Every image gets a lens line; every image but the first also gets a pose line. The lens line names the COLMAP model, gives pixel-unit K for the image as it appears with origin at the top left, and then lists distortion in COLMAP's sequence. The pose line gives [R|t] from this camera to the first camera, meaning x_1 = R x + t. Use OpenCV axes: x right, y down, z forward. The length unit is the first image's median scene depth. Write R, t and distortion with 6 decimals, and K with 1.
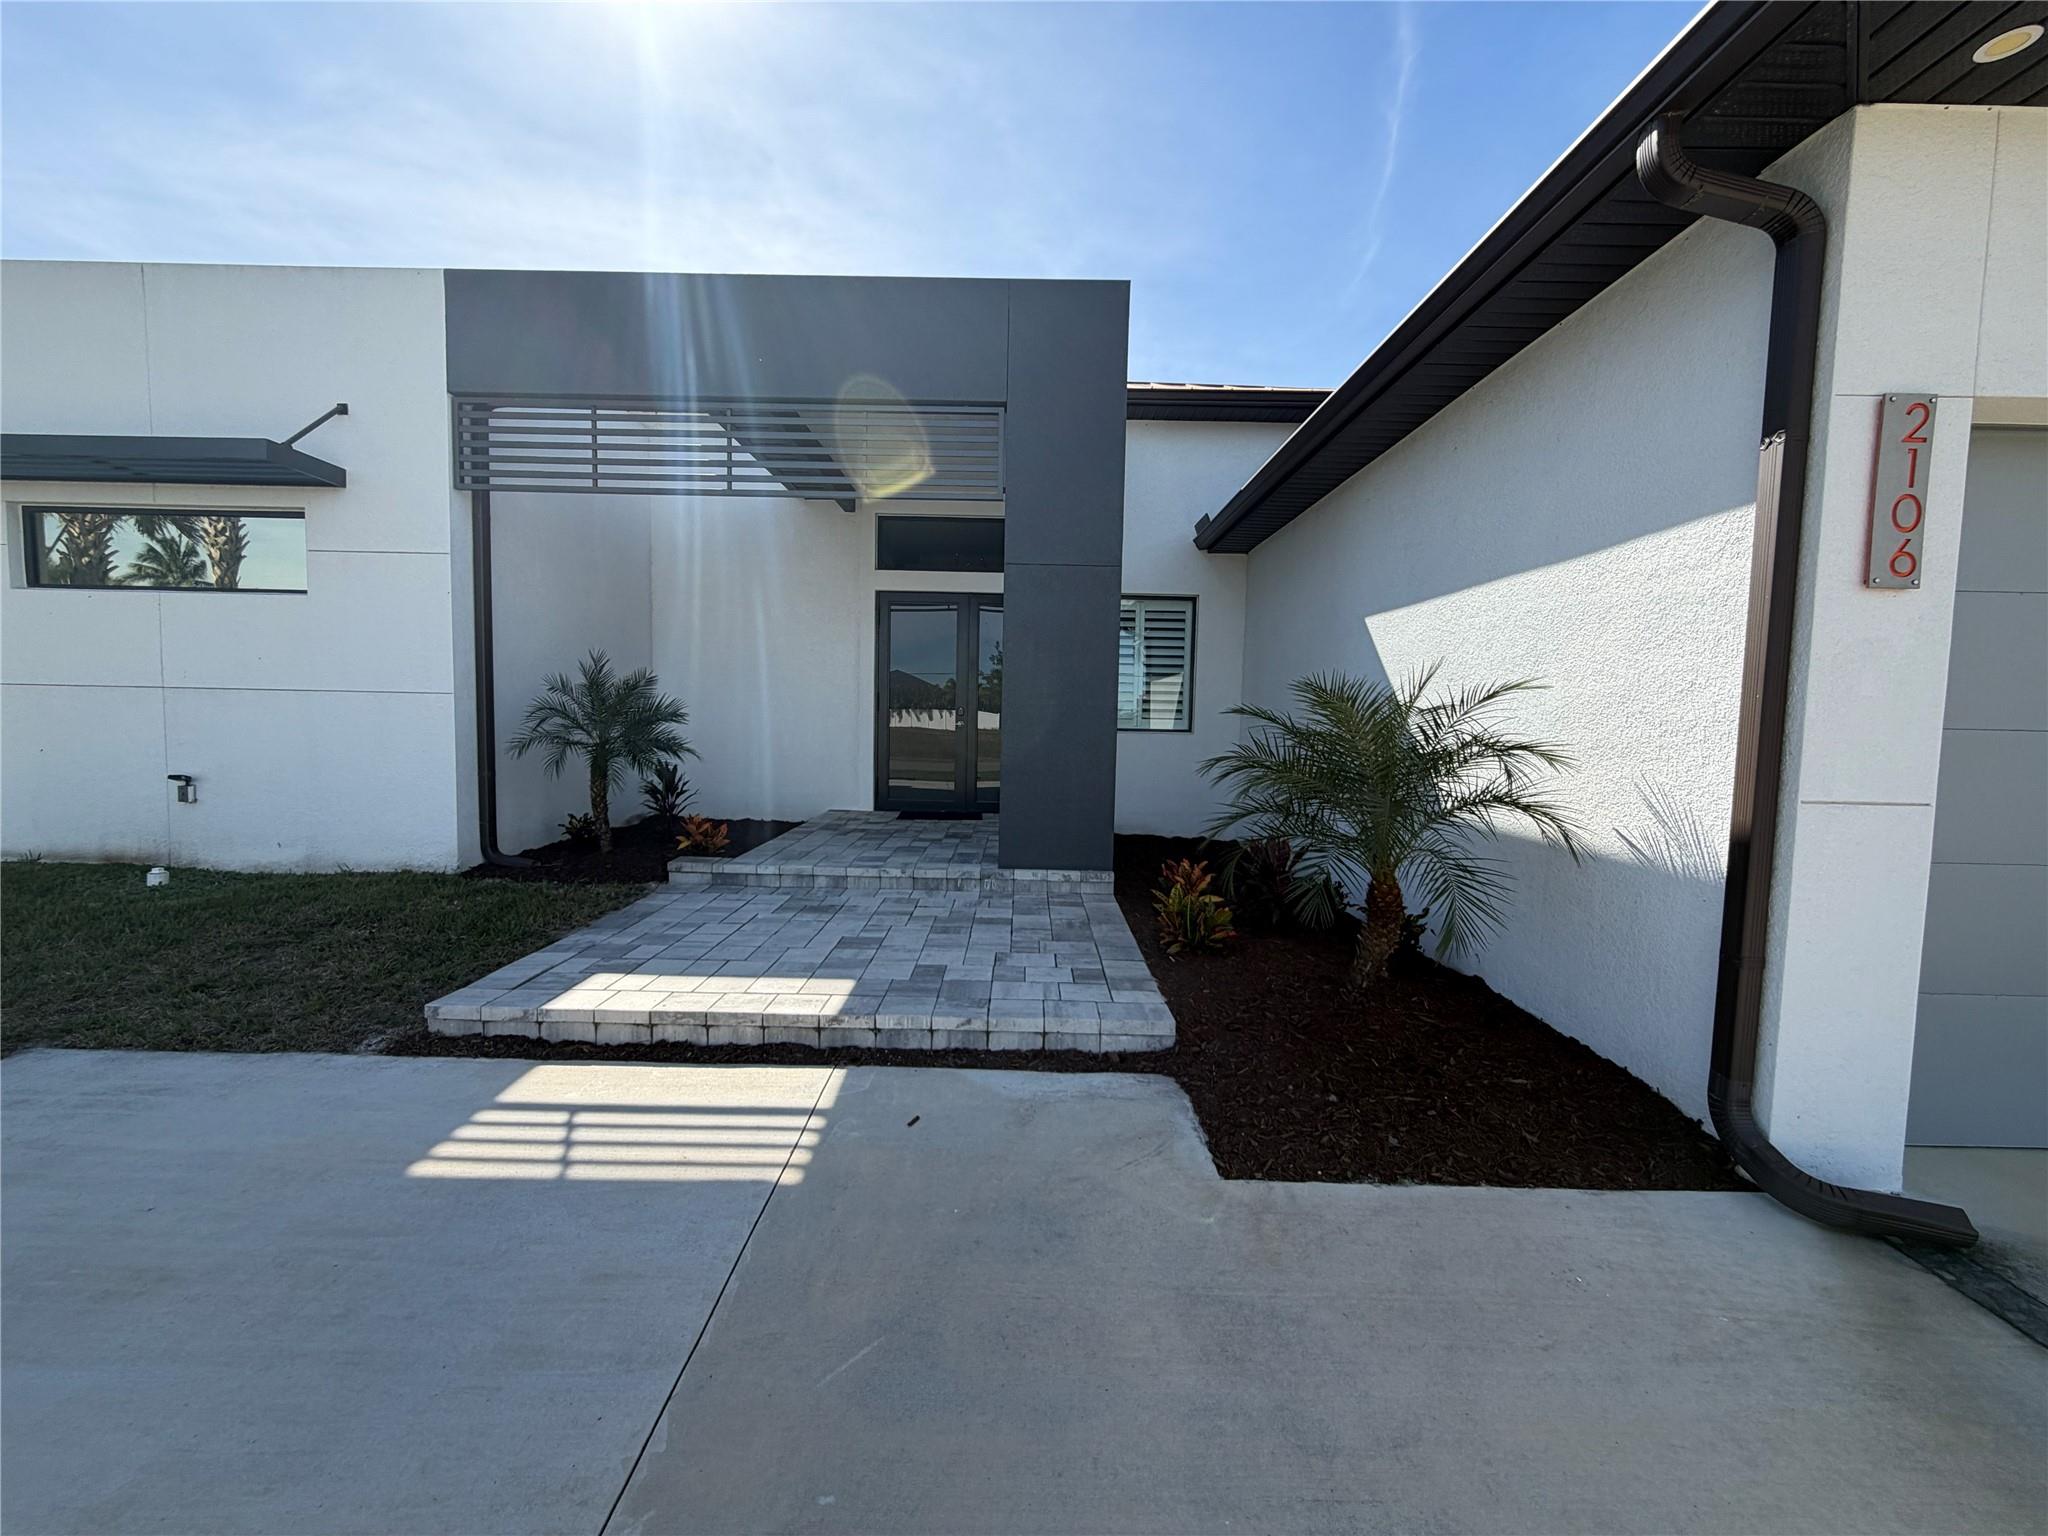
lens RADIAL K [[814.1, 0, 1019.5], [0, 814.1, 765.8], [0, 0, 1]] dist [-0.001357, 0.000325]
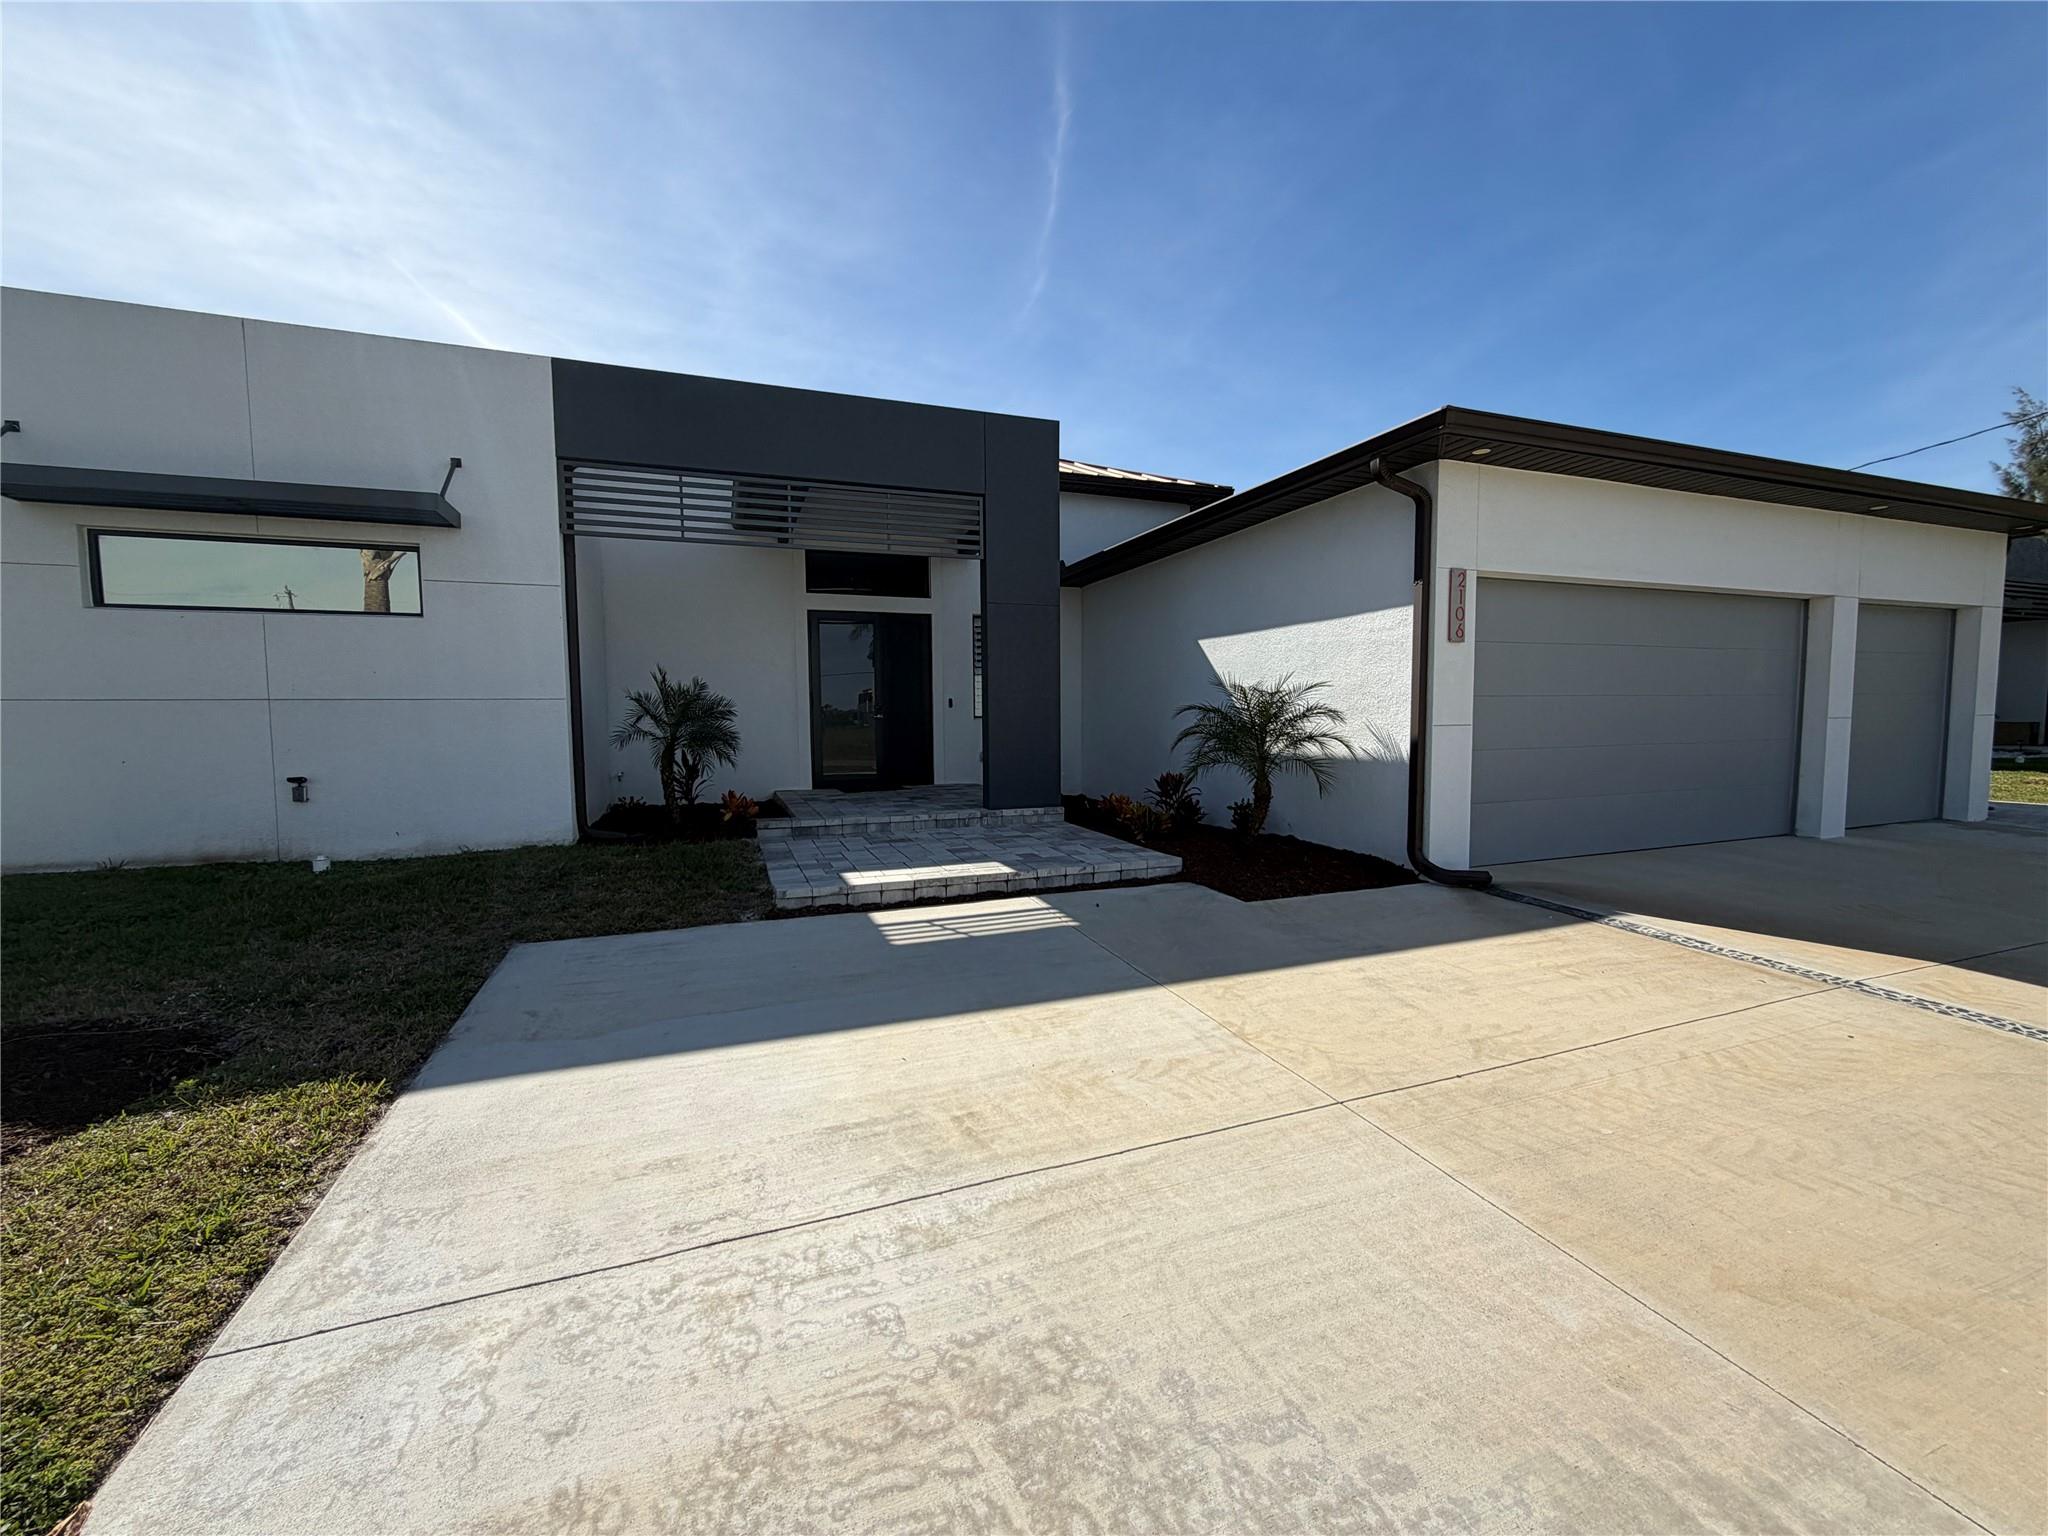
lens RADIAL K [[814.1, 0, 1019.5], [0, 814.1, 765.8], [0, 0, 1]] dist [-0.001357, 0.000325]
pose [[0.934483, -0.051521, 0.352260, -0.505480], [0.050229, 0.998656, 0.012814, 0.031407], [-0.352447, 0.005719, 0.935814, -0.405871]]
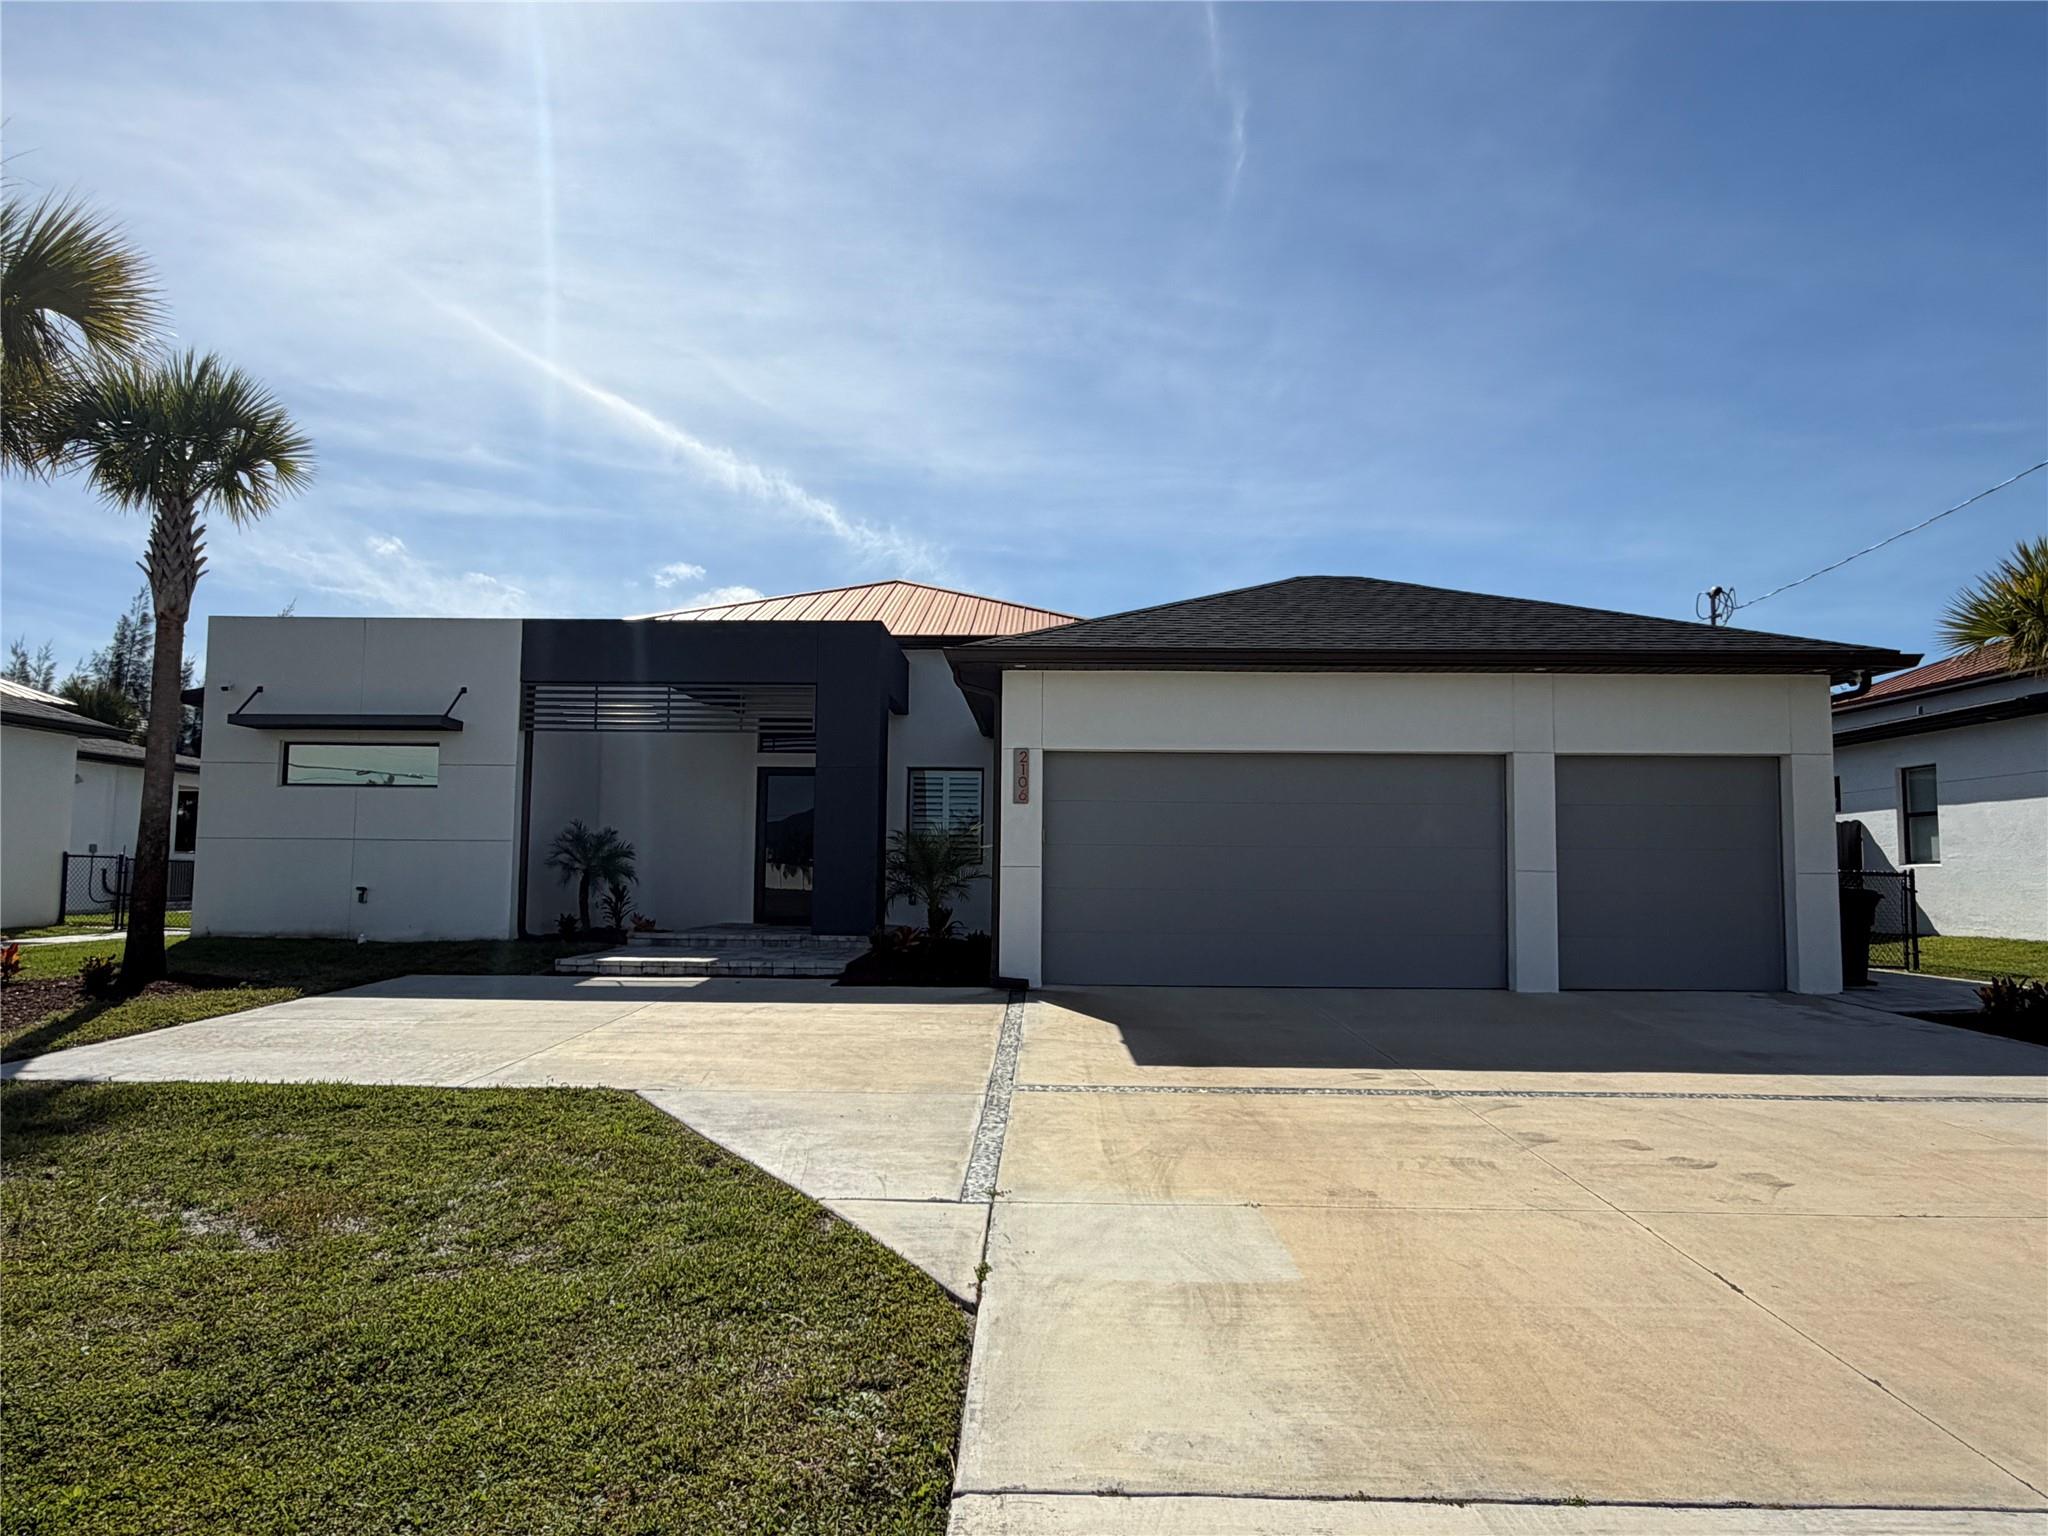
lens RADIAL K [[1256.6, 0, 1024.0], [0, 1256.6, 768.0], [0, 0, 1]] dist [0.001731, -0.000472]
pose [[0.999858, -0.011780, -0.012026, 0.494757], [0.009914, 0.989389, -0.144955, 0.173137], [0.013606, 0.144815, 0.989365, -1.833881]]
